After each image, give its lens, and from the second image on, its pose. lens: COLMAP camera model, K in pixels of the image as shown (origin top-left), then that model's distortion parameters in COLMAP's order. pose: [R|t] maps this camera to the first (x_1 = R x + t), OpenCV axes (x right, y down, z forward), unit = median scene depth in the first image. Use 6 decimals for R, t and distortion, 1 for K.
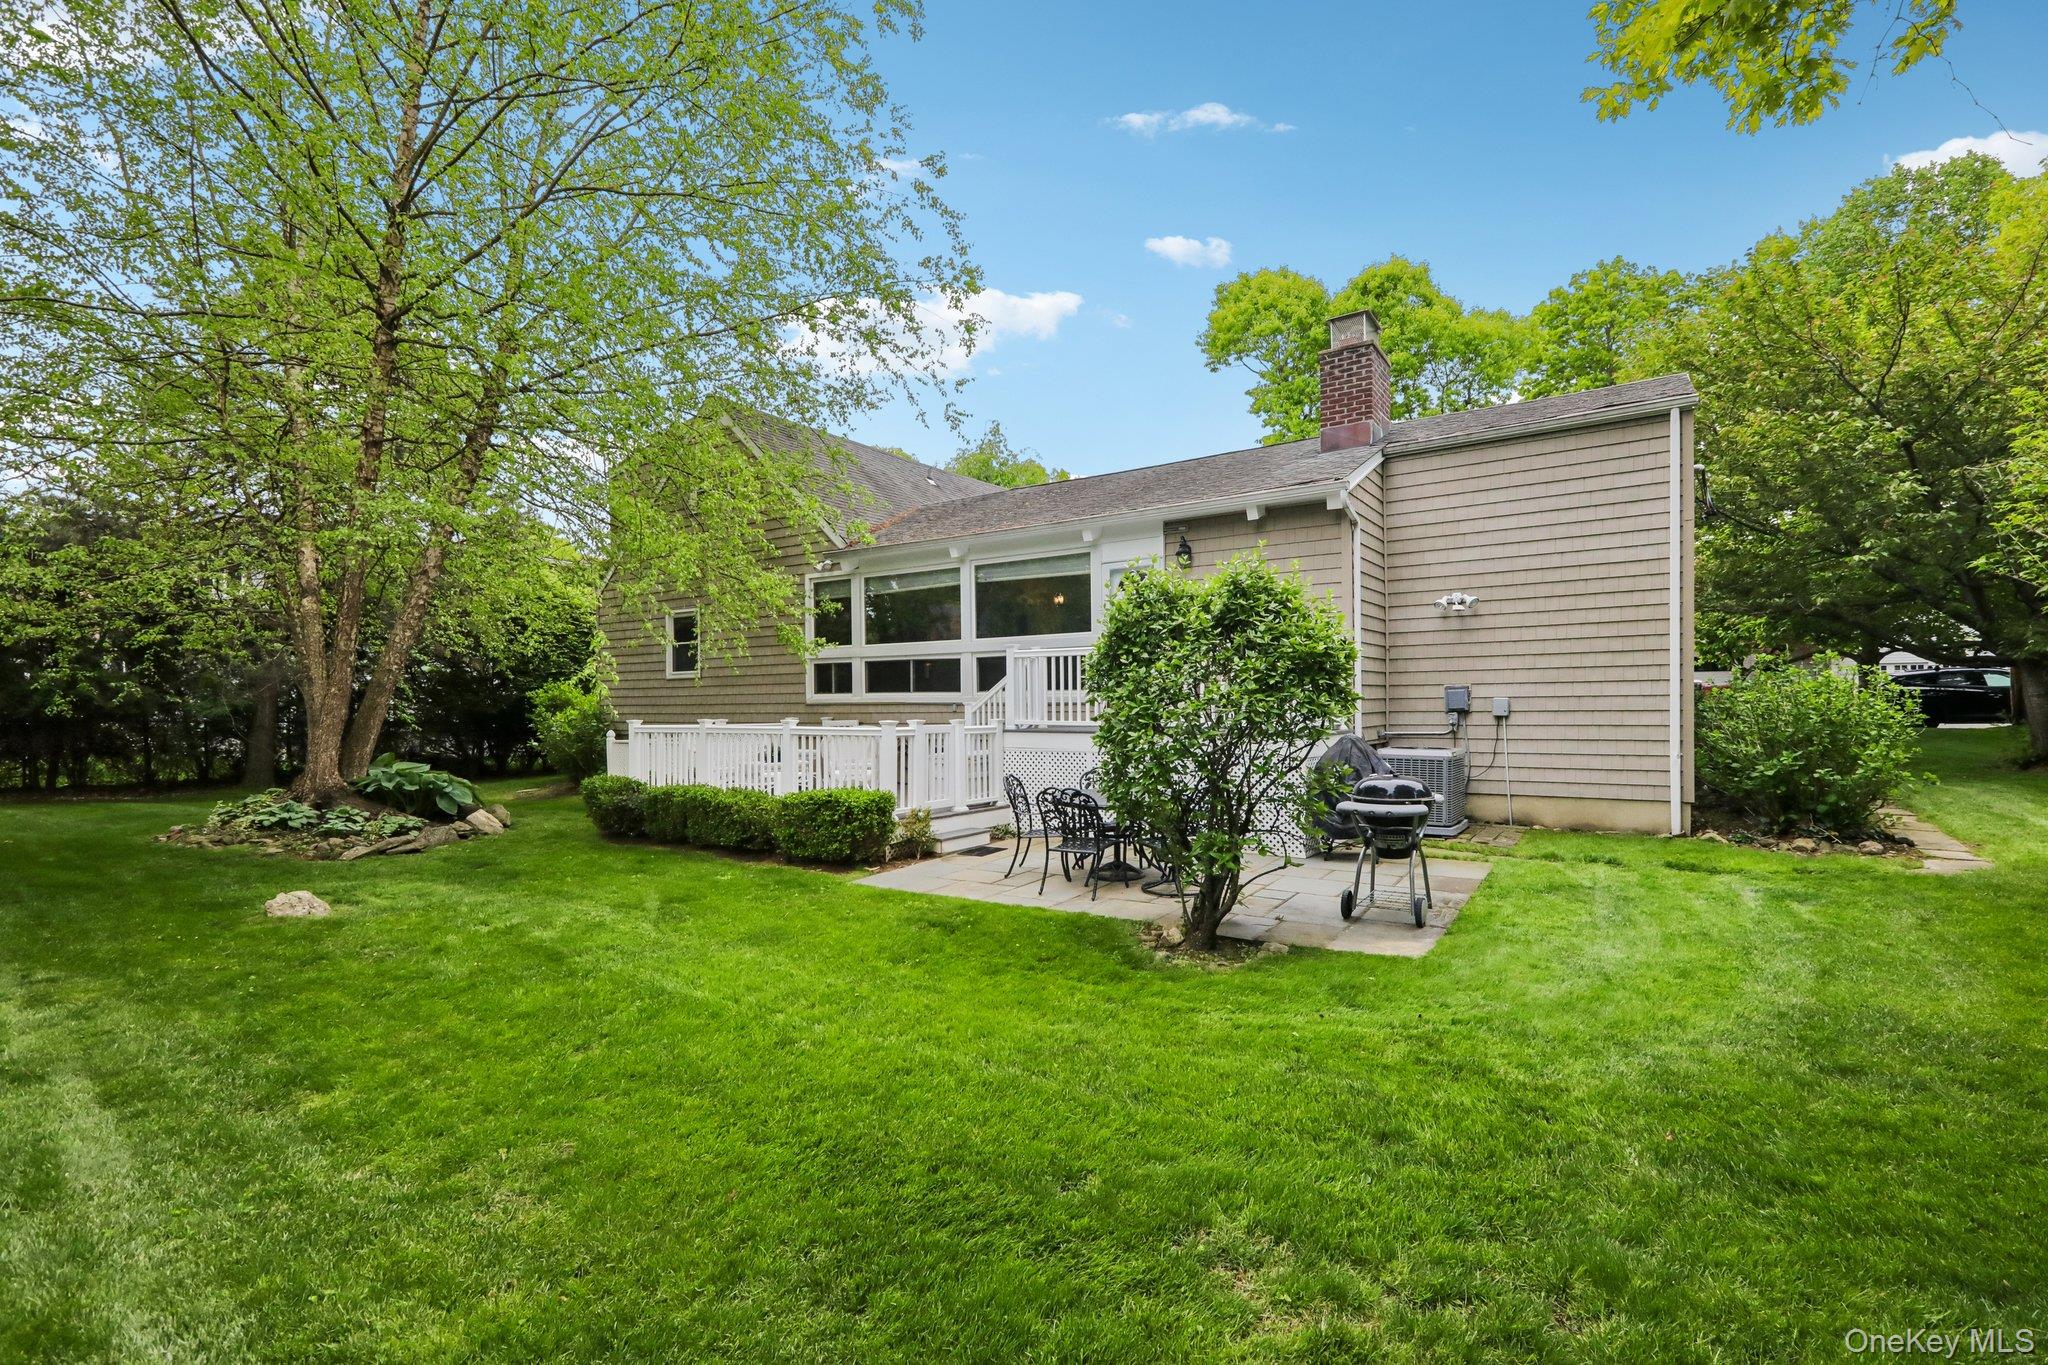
lens RADIAL K [[913.8, 0, 1024.0], [0, 913.8, 682.5], [0, 0, 1]] dist [0.002063, 0.000488]
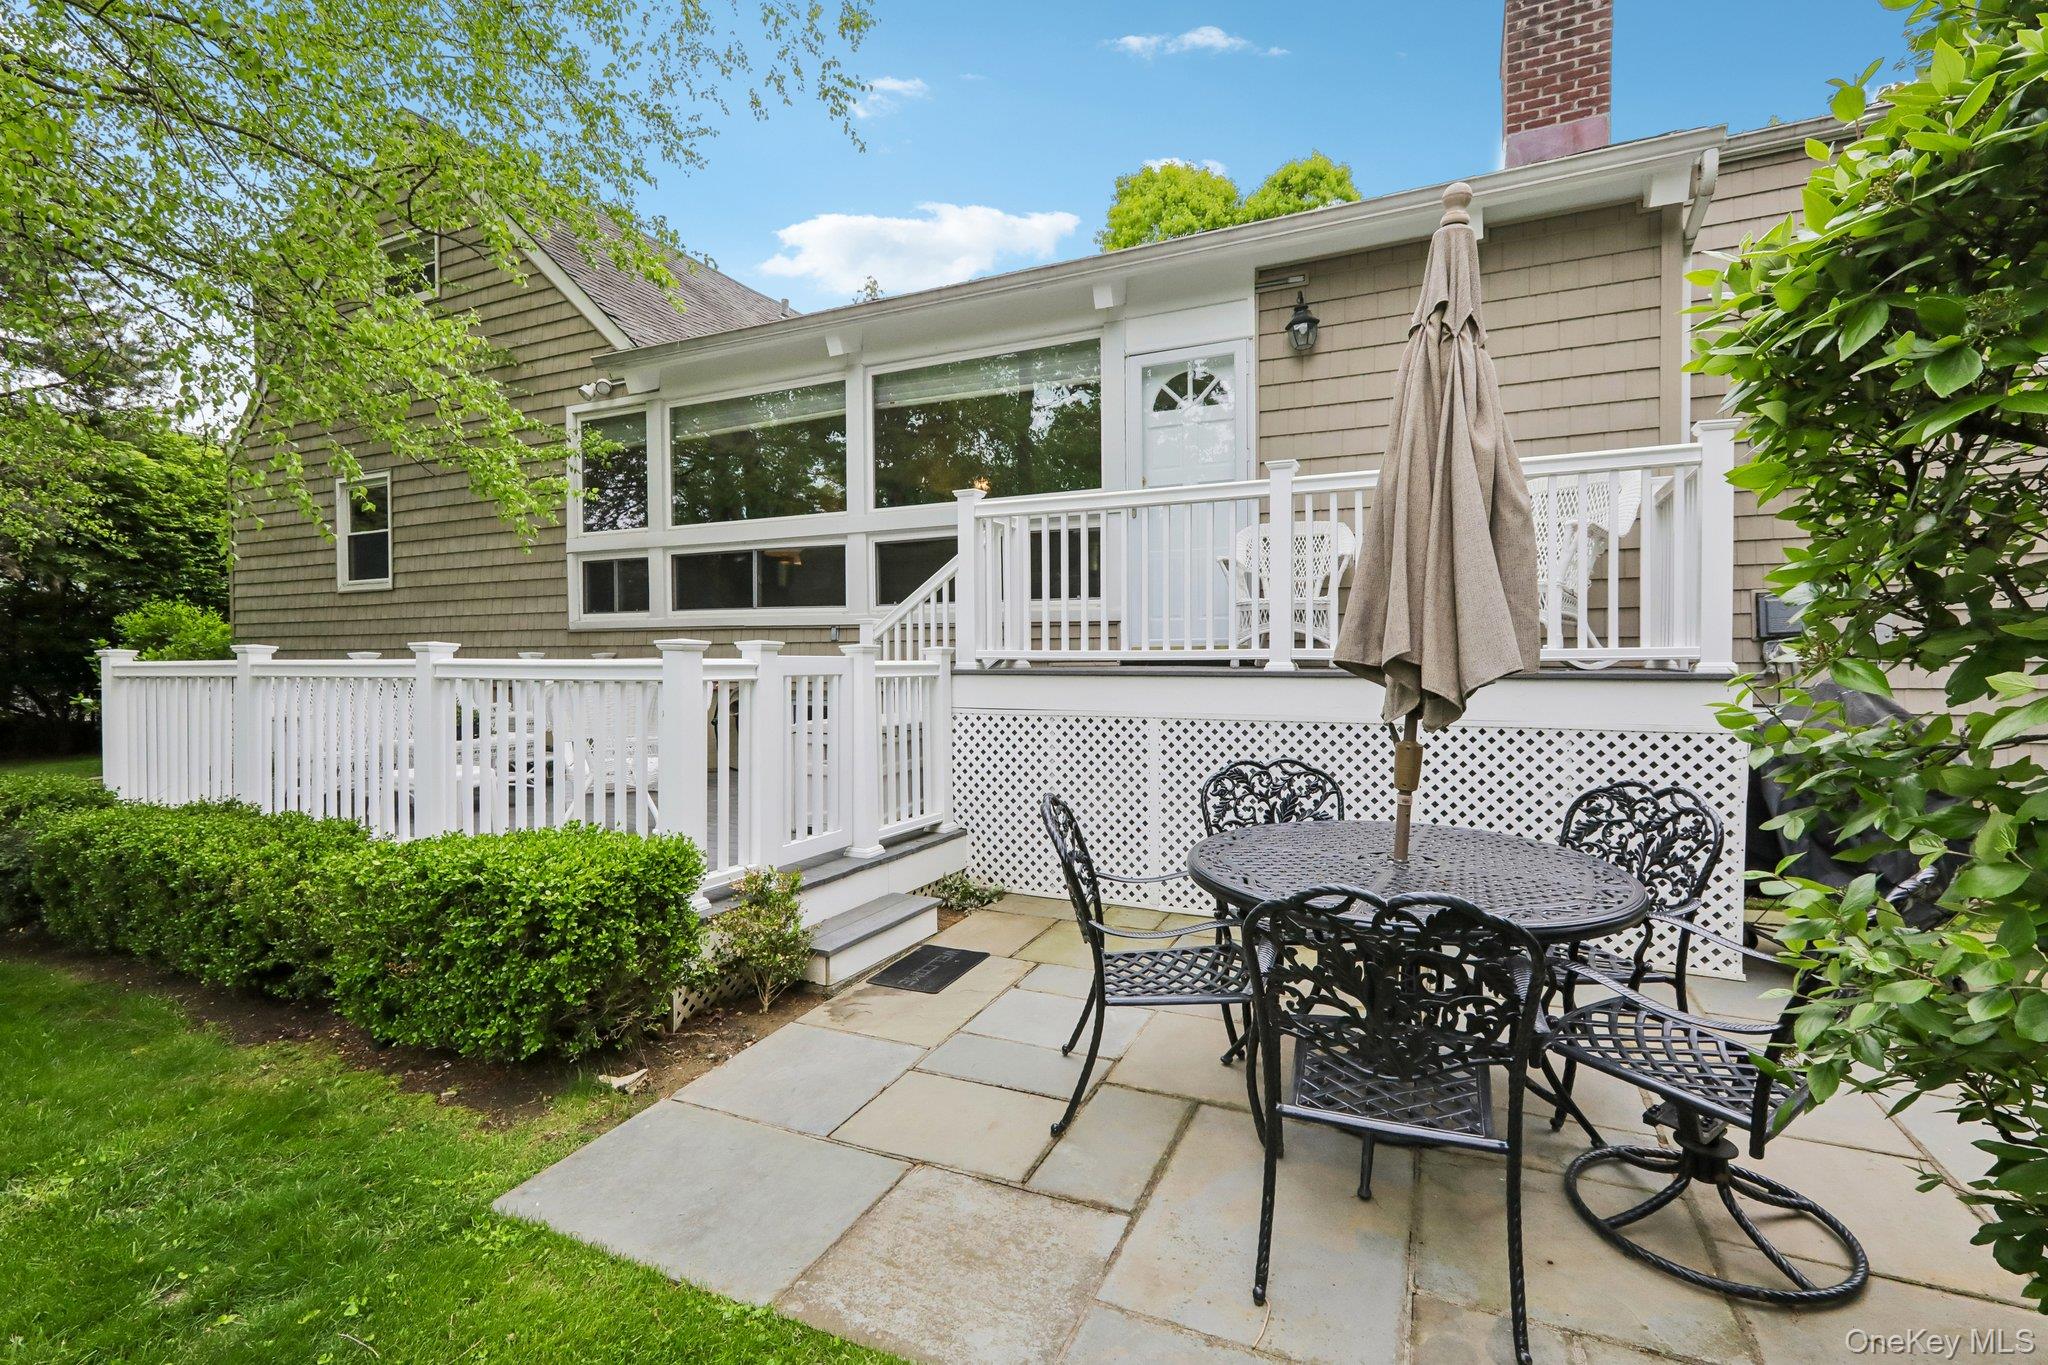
lens RADIAL K [[929.6, 0, 1016.5], [0, 929.6, 664.8], [0, 0, 1]] dist [-0.013946, 0.000126]
pose [[0.989490, 0.002295, 0.144585, -0.049232], [-0.006969, 0.999469, 0.031823, 0.027980], [-0.144435, -0.032496, 0.988981, 0.435996]]
